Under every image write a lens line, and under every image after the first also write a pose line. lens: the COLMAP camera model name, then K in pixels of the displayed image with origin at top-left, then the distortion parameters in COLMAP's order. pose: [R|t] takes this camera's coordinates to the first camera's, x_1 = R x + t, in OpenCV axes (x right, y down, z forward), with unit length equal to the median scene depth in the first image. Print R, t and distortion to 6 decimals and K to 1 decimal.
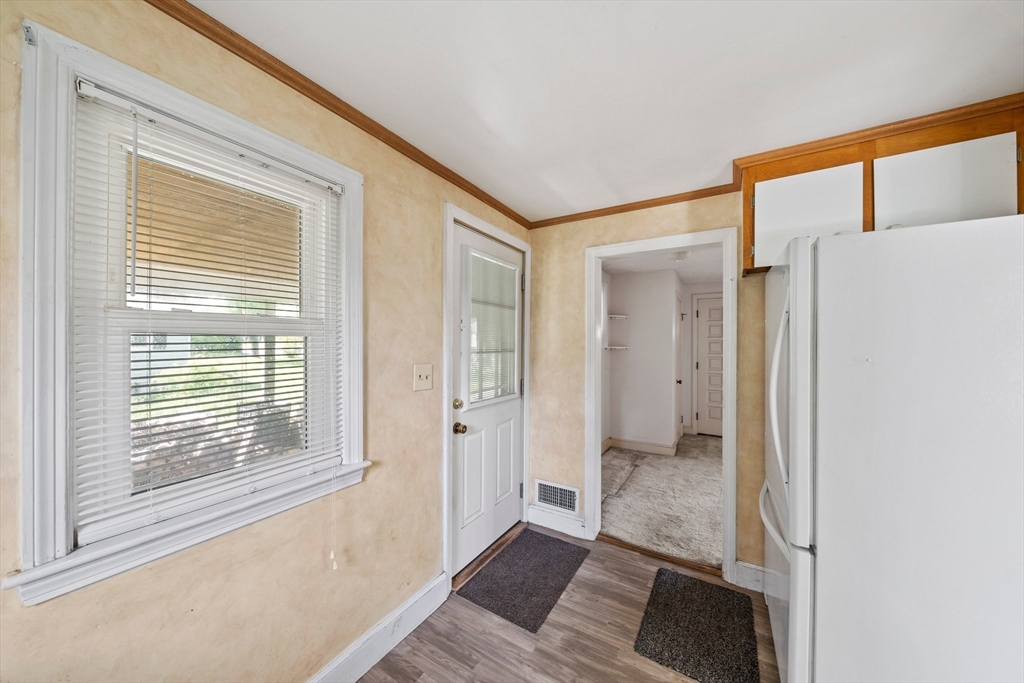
lens RADIAL K [[351.8, 0, 517.4], [0, 351.8, 343.2], [0, 0, 1]] dist [-0.009920, 0.001552]
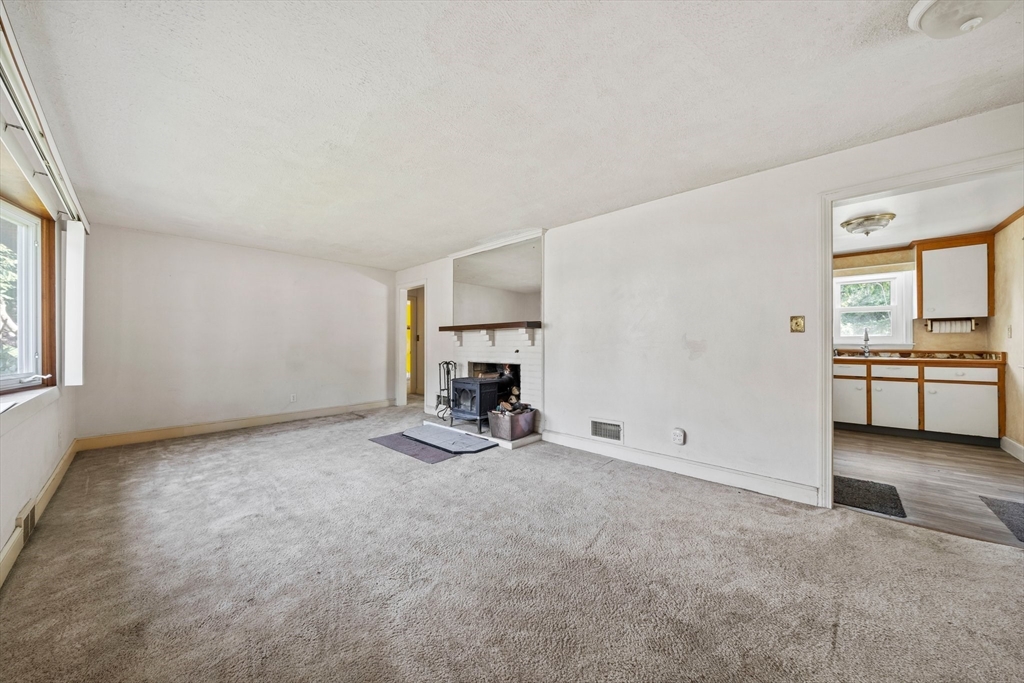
lens RADIAL K [[351.8, 0, 507.5], [0, 351.8, 336.3], [0, 0, 1]] dist [-0.009920, 0.001552]
pose [[-0.975075, -0.005702, 0.221801, 1.583825], [-0.010255, 0.999760, -0.019379, 0.183632], [-0.221637, -0.021170, -0.974899, 2.715491]]
